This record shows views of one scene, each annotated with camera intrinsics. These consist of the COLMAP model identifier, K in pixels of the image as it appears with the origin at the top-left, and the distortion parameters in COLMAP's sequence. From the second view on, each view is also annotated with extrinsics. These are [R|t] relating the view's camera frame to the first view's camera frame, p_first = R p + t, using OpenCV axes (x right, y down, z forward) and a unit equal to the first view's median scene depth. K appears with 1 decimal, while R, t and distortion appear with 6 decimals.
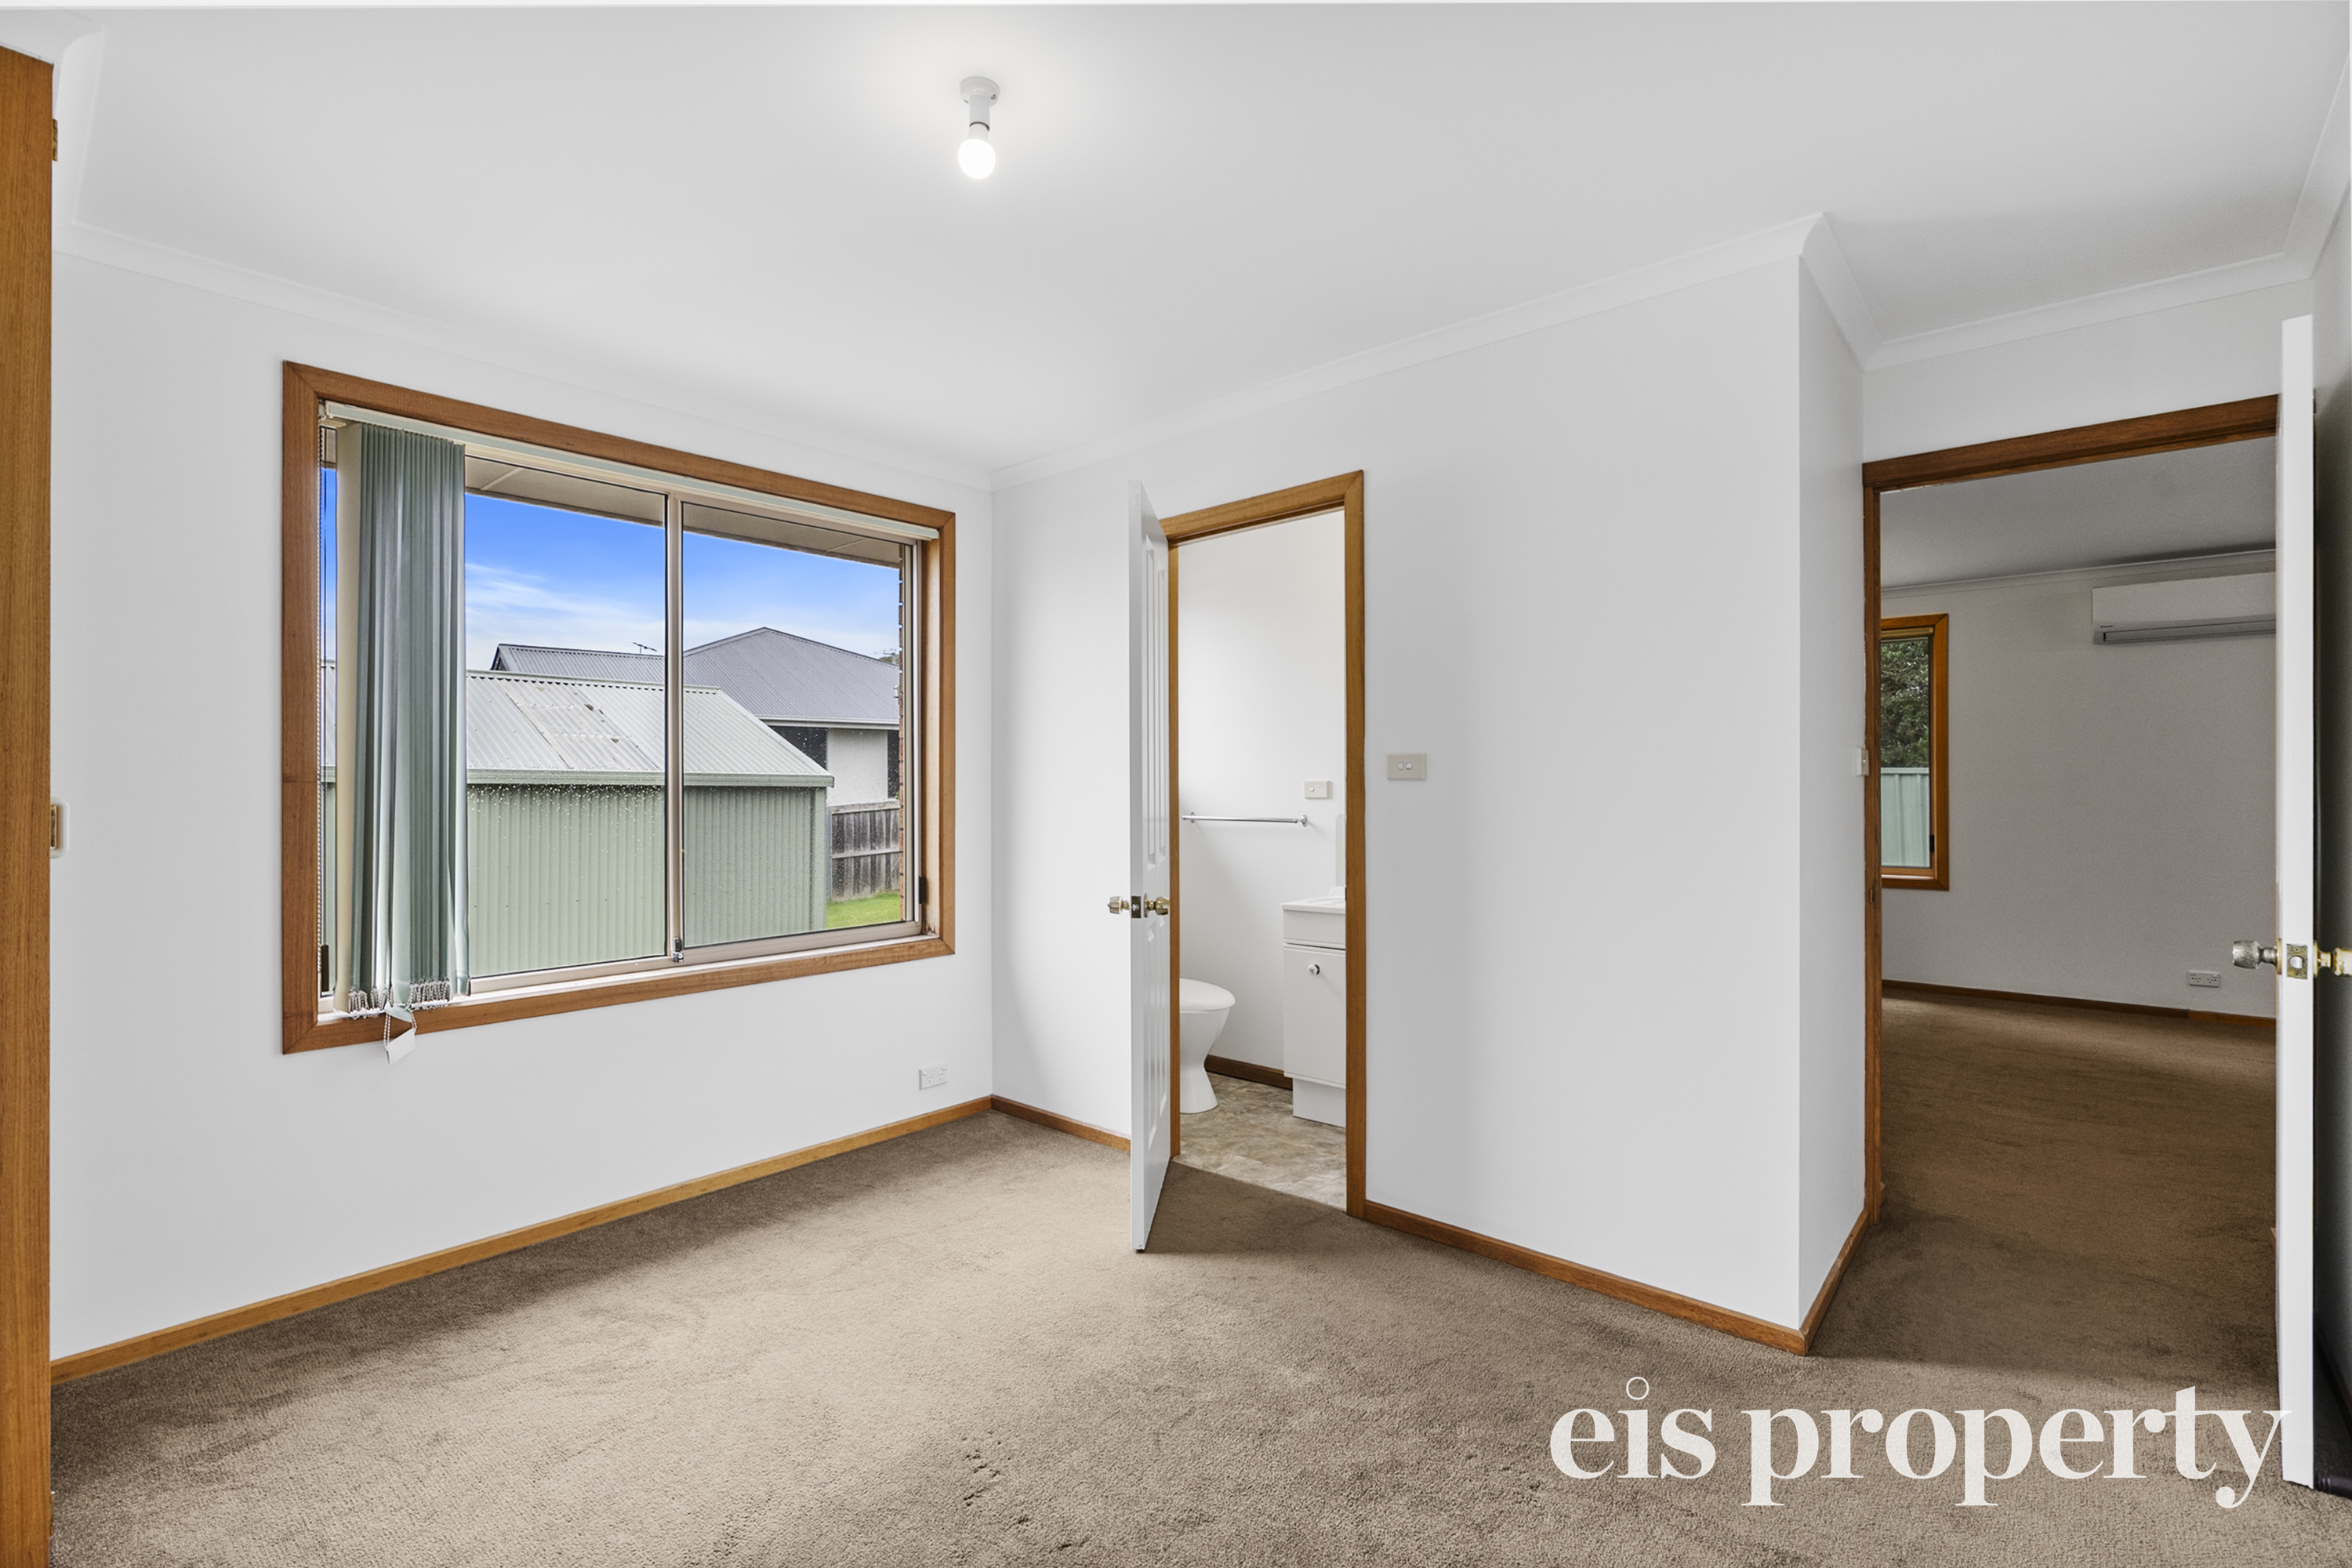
lens RADIAL K [[1070.6, 0, 1167.2], [0, 1070.6, 784.0], [0, 0, 1]] dist [0.000383, -0.000227]
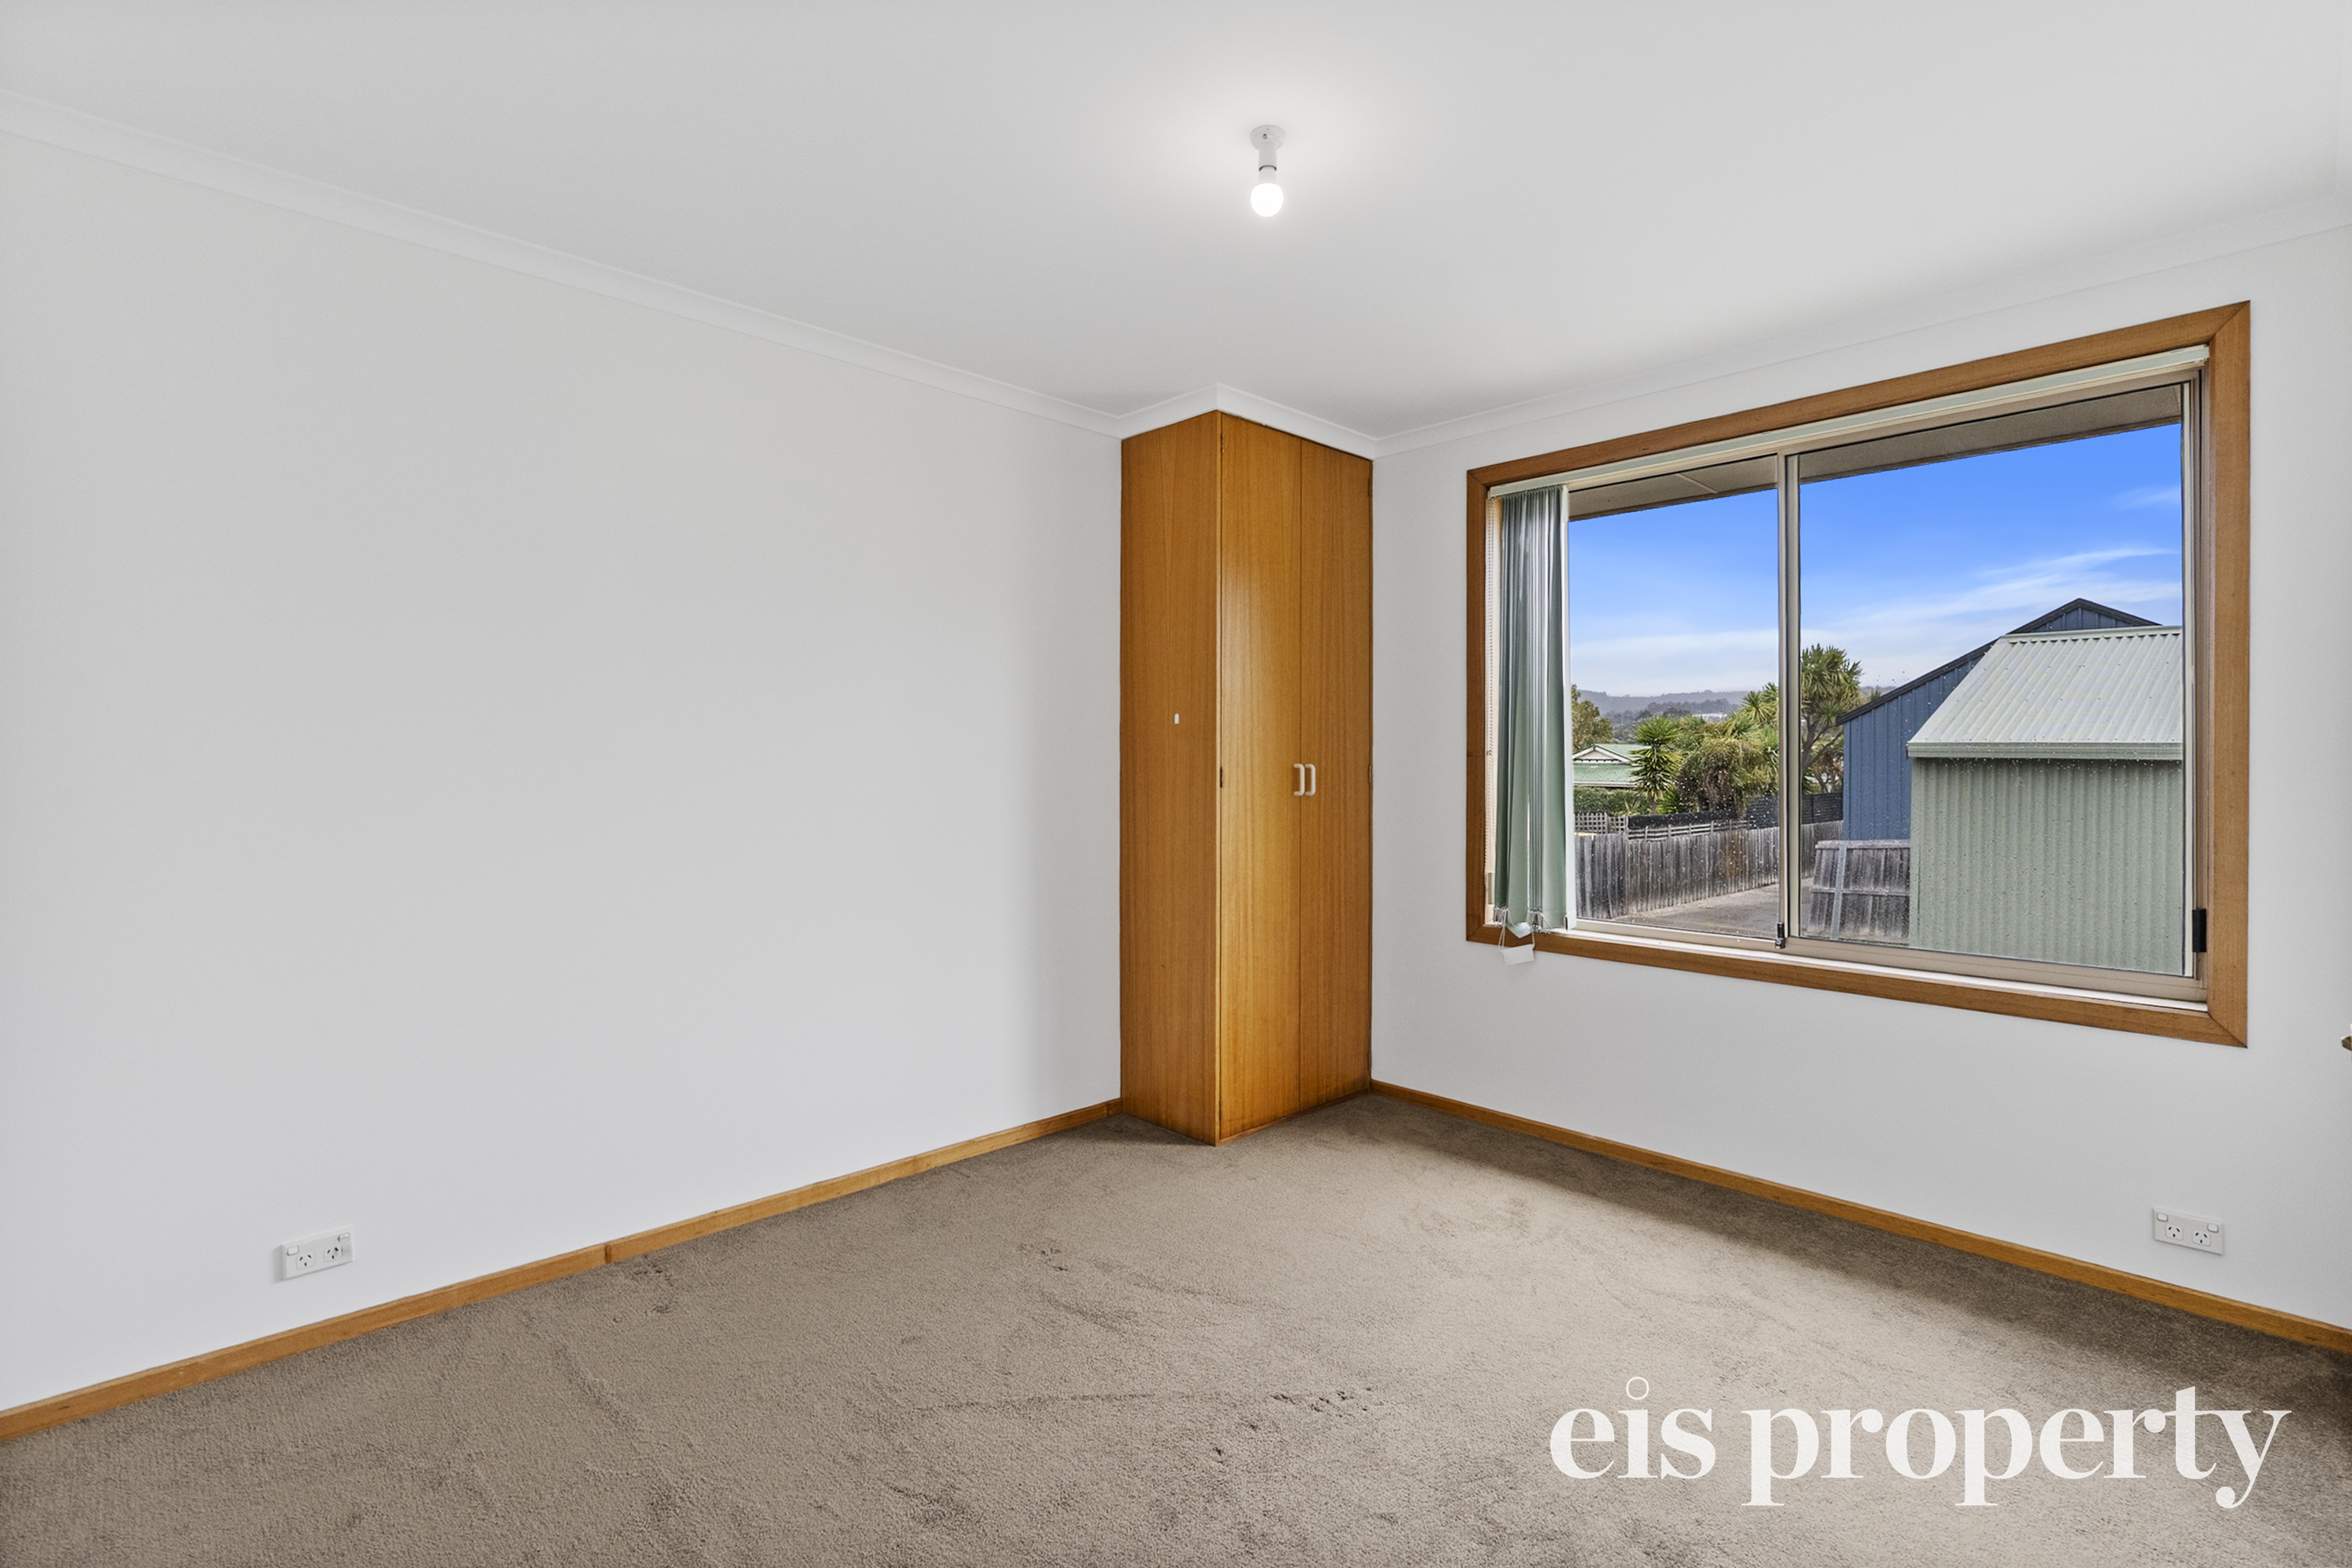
lens RADIAL K [[1070.6, 0, 1180.6], [0, 1070.6, 775.0], [0, 0, 1]] dist [0.000383, -0.000227]
pose [[-0.069185, 0.019157, -0.997420, 0.619925], [-0.000907, 0.999814, 0.019266, -0.004642], [0.997603, 0.002237, -0.069155, 0.649905]]
